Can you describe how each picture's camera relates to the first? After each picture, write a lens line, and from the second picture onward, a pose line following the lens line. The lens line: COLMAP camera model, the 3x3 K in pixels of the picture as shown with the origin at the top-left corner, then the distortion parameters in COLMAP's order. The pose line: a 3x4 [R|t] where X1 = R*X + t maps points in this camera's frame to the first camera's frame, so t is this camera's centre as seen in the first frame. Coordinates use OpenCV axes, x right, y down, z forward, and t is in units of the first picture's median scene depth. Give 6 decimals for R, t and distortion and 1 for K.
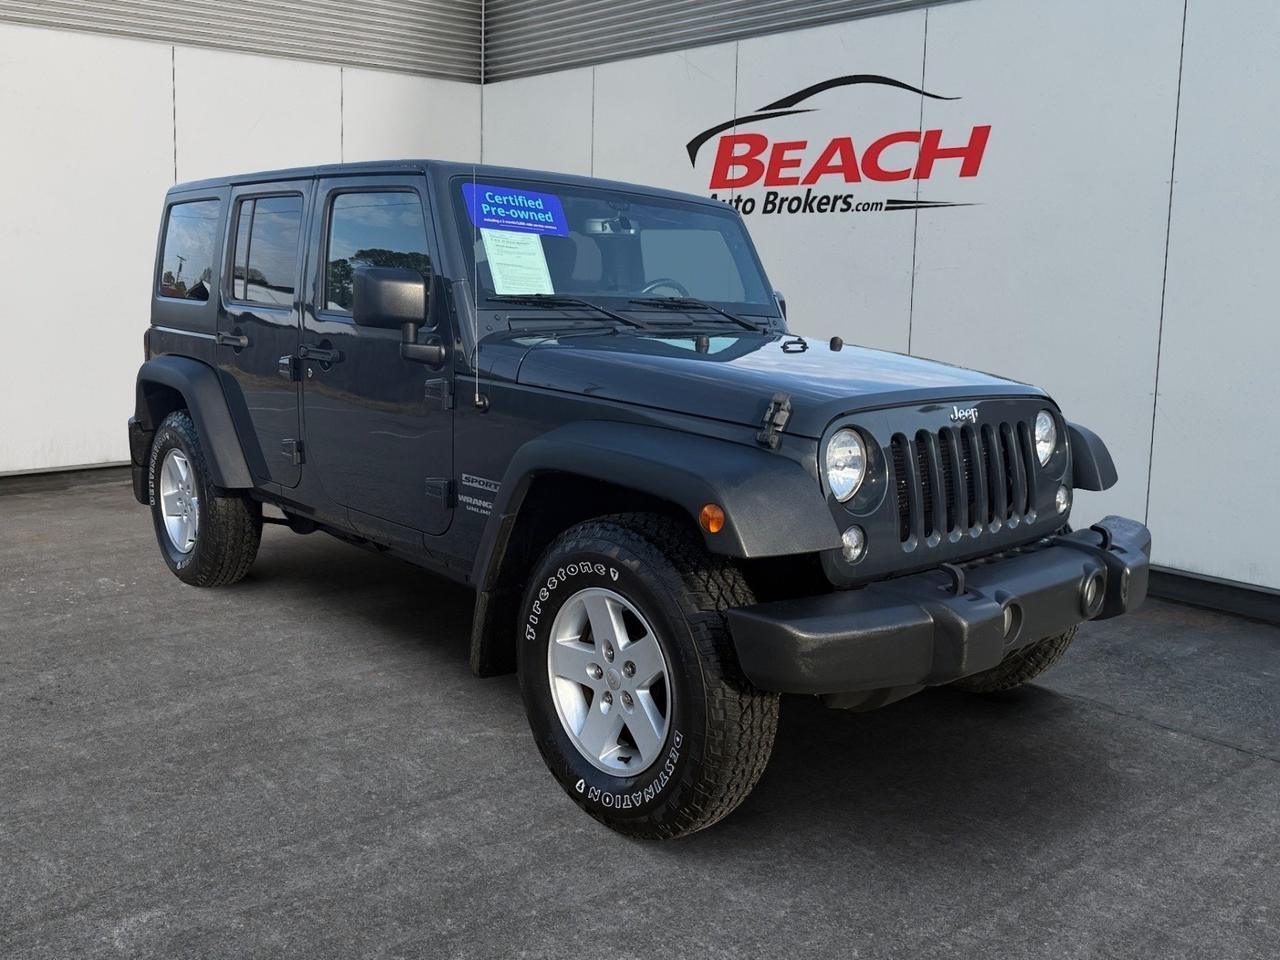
lens RADIAL K [[1194.5, 0, 638.3], [0, 1194.5, 410.6], [0, 0, 1]] dist [0.000858, 0.000468]
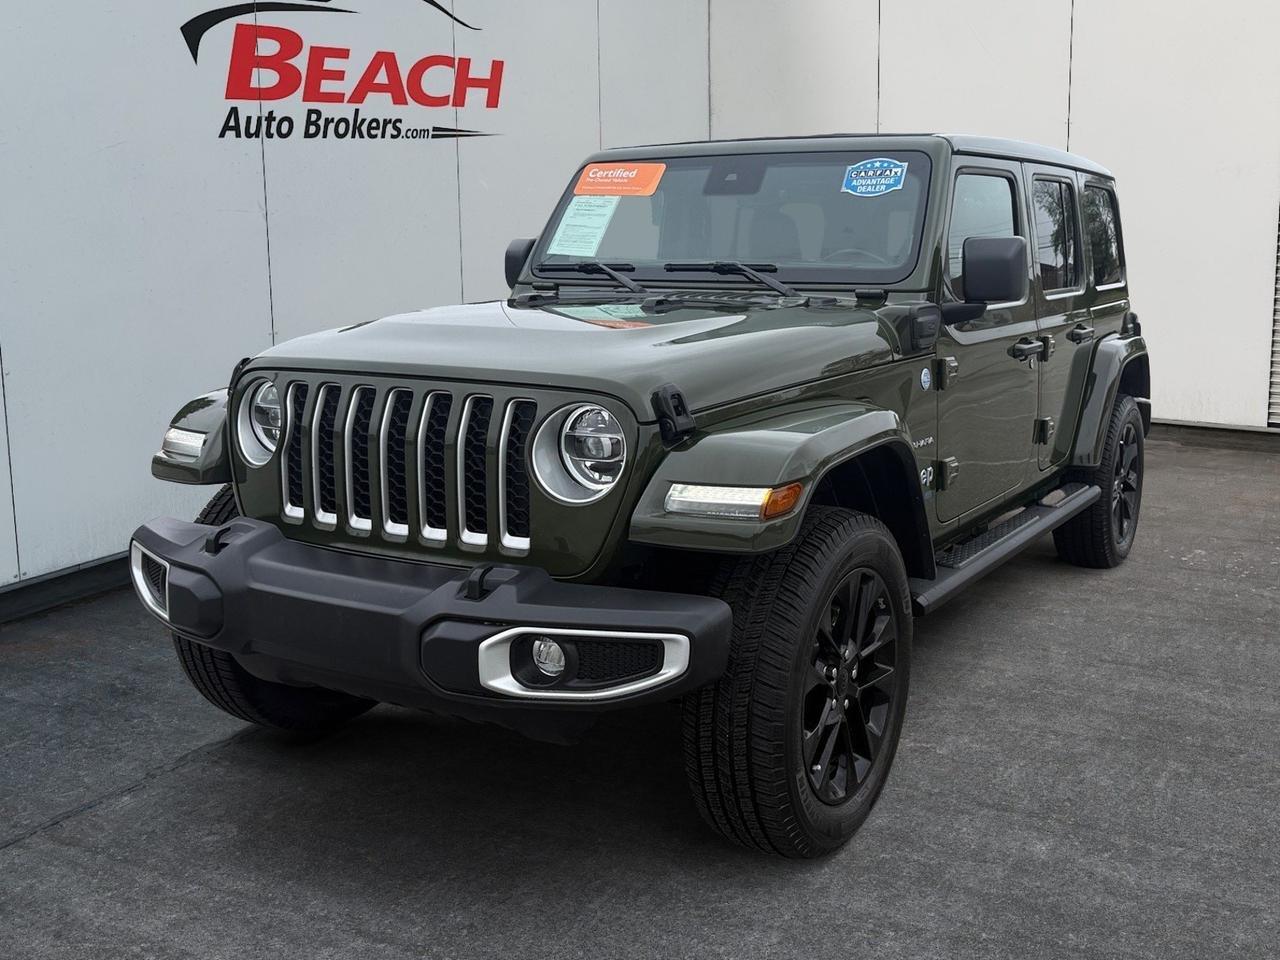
lens RADIAL K [[1503.8, 0, 642.7], [0, 1503.8, 420.8], [0, 0, 1]] dist [-0.004805, 0.016749]
pose [[-0.307814, -0.183336, 0.933616, -0.954432], [0.120378, 0.965869, 0.229359, -0.199738], [-0.943801, 0.182986, -0.275239, 1.183568]]
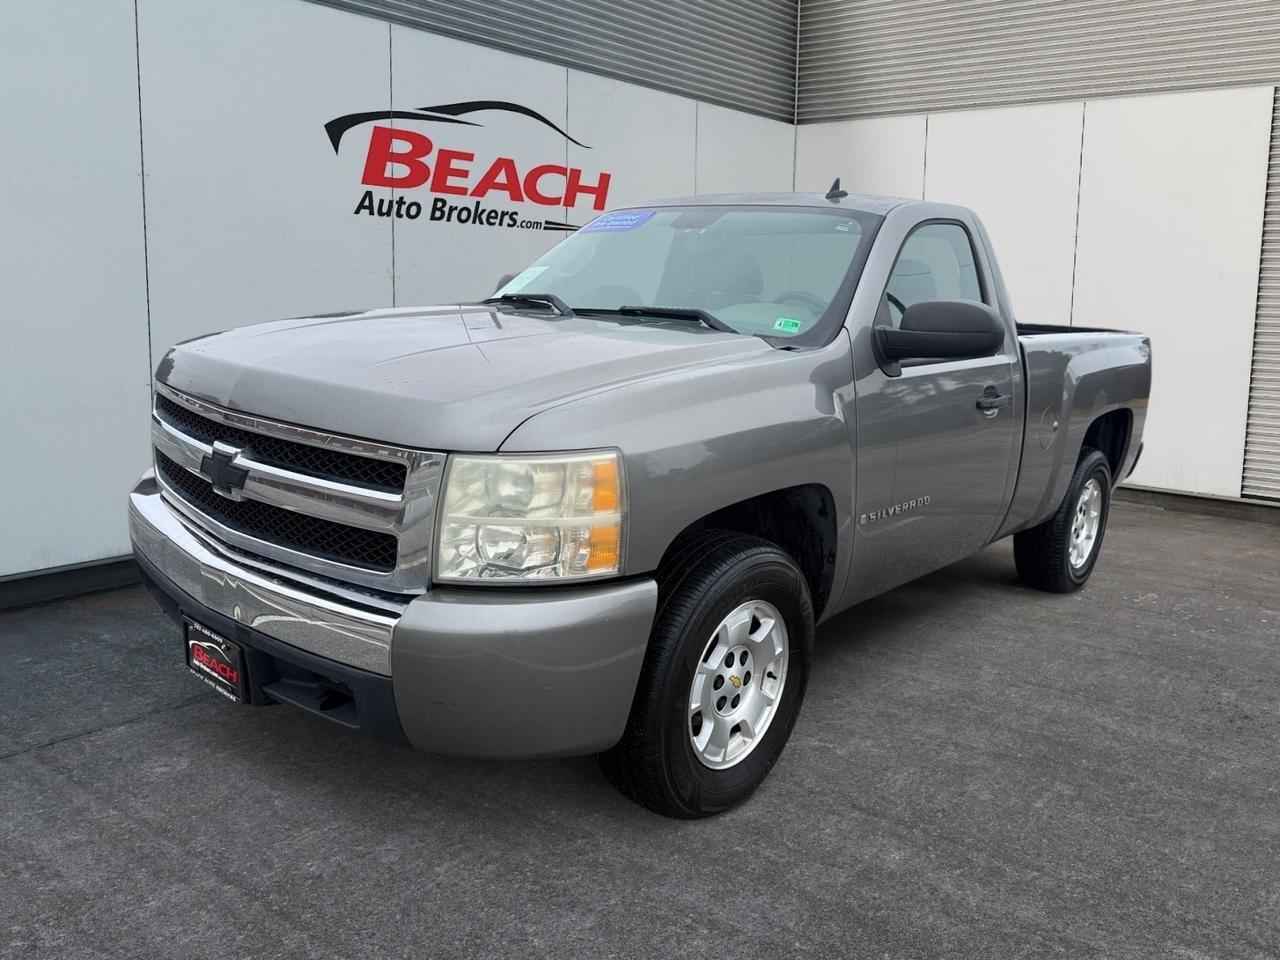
lens RADIAL K [[1079.5, 0, 658.5], [0, 1079.5, 442.0], [0, 0, 1]] dist [-0.000022, 0.001184]
pose [[-0.162230, -0.156046, 0.974336, -0.865009], [0.095781, 0.980264, 0.172943, -0.132741], [-0.982093, 0.121380, -0.144082, 1.047321]]
